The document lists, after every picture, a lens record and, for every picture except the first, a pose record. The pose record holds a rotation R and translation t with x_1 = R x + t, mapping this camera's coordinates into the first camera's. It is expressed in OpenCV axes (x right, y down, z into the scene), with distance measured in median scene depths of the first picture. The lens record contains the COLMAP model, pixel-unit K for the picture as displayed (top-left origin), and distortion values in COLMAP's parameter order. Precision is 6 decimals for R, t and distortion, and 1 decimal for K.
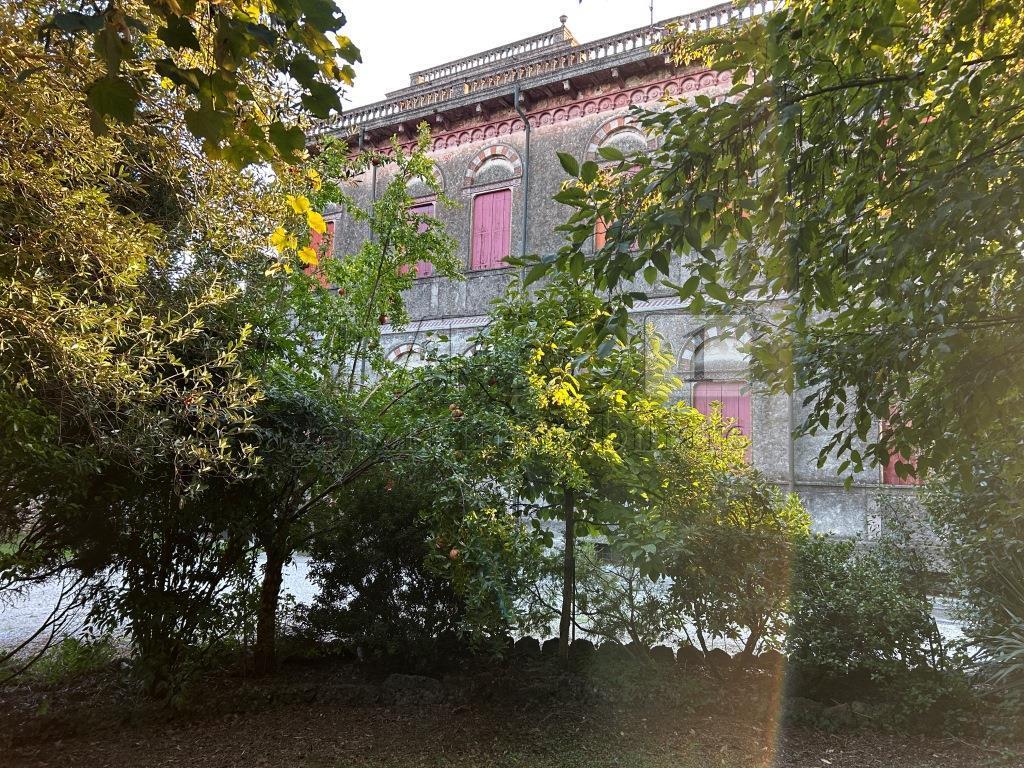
lens RADIAL K [[768.7, 0, 512.2], [0, 768.7, 379.2], [0, 0, 1]] dist [0.061113, -0.068787]
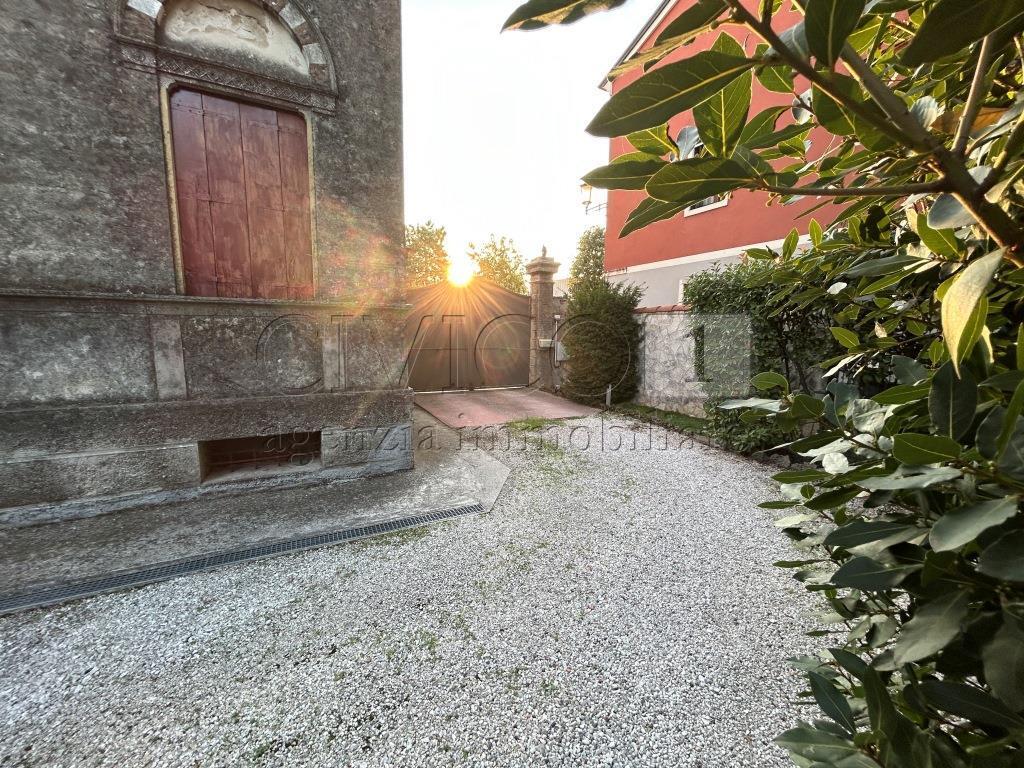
lens RADIAL K [[410.0, 0, 513.5], [0, 410.0, 384.8], [0, 0, 1]] dist [-0.001034, 0.000244]
pose [[0.510348, -0.138251, 0.848783, 0.317665], [-0.104357, 0.969743, 0.220700, 0.100146], [-0.853613, -0.201210, 0.480479, 0.603896]]
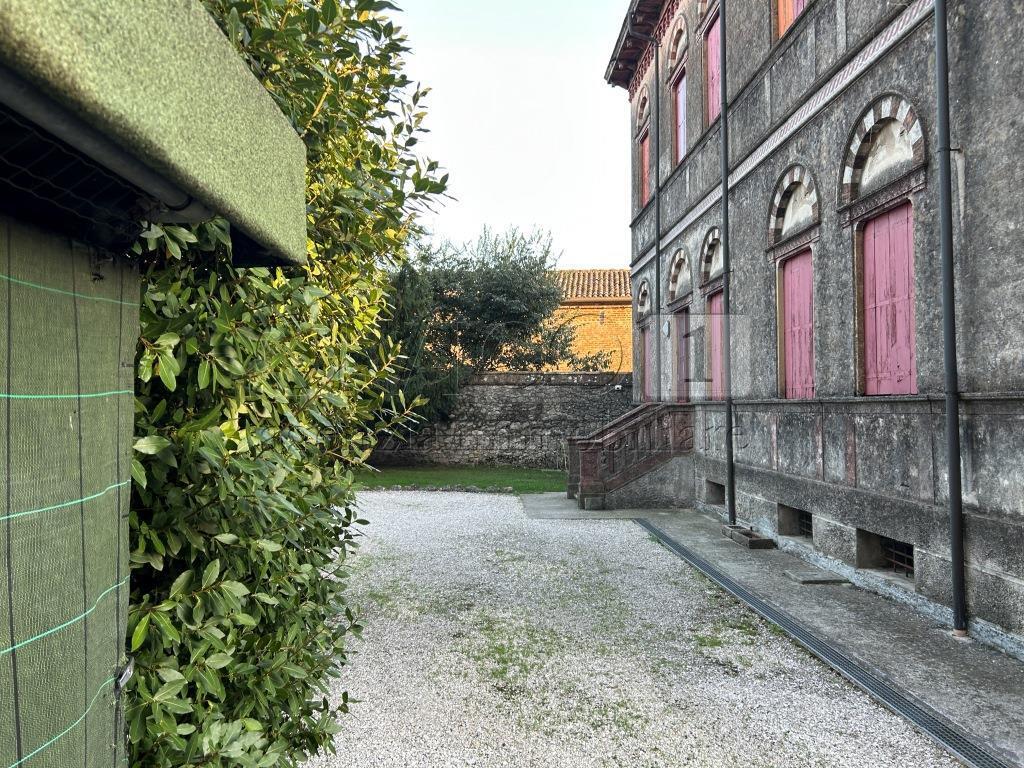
lens RADIAL K [[768.7, 0, 523.2], [0, 768.7, 376.3], [0, 0, 1]] dist [0.061113, -0.068787]
pose [[0.564989, -0.068492, -0.822251, 0.580313], [0.125067, 0.992143, 0.003293, 0.085928], [0.815565, -0.104696, 0.569116, 0.515126]]
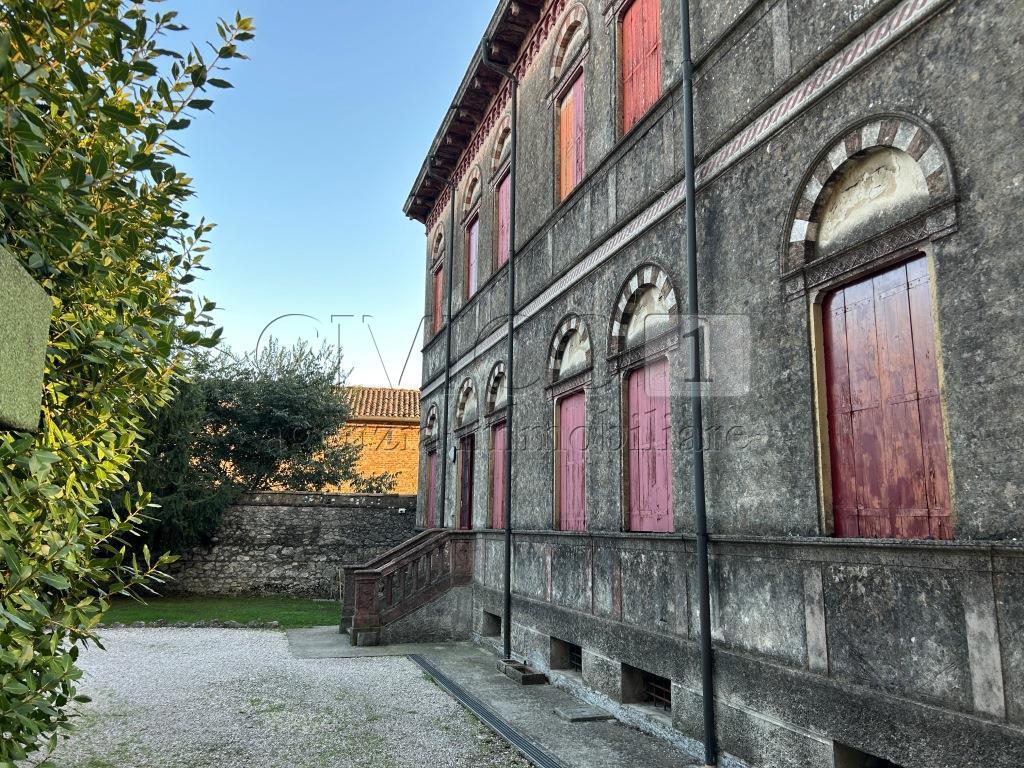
lens RADIAL K [[768.7, 0, 524.8], [0, 768.7, 376.8], [0, 0, 1]] dist [0.061113, -0.068787]
pose [[0.770693, -0.144813, -0.620533, 0.582603], [0.090390, 0.988831, -0.118499, 0.077169], [0.630762, 0.035237, 0.775176, 0.516741]]
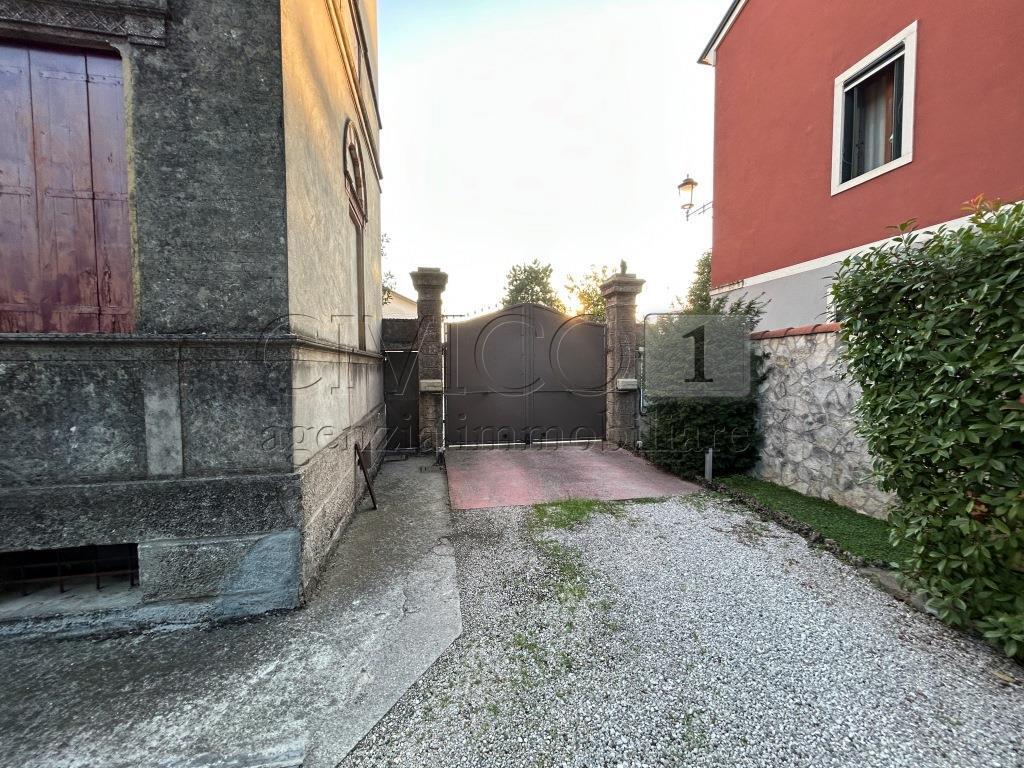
lens RADIAL K [[410.0, 0, 513.1], [0, 410.0, 384.8], [0, 0, 1]] dist [-0.001034, 0.000244]
pose [[0.733049, -0.066700, 0.676898, 0.506873], [-0.055010, 0.986107, 0.156741, 0.106036], [-0.677948, -0.152135, 0.719195, 0.626489]]
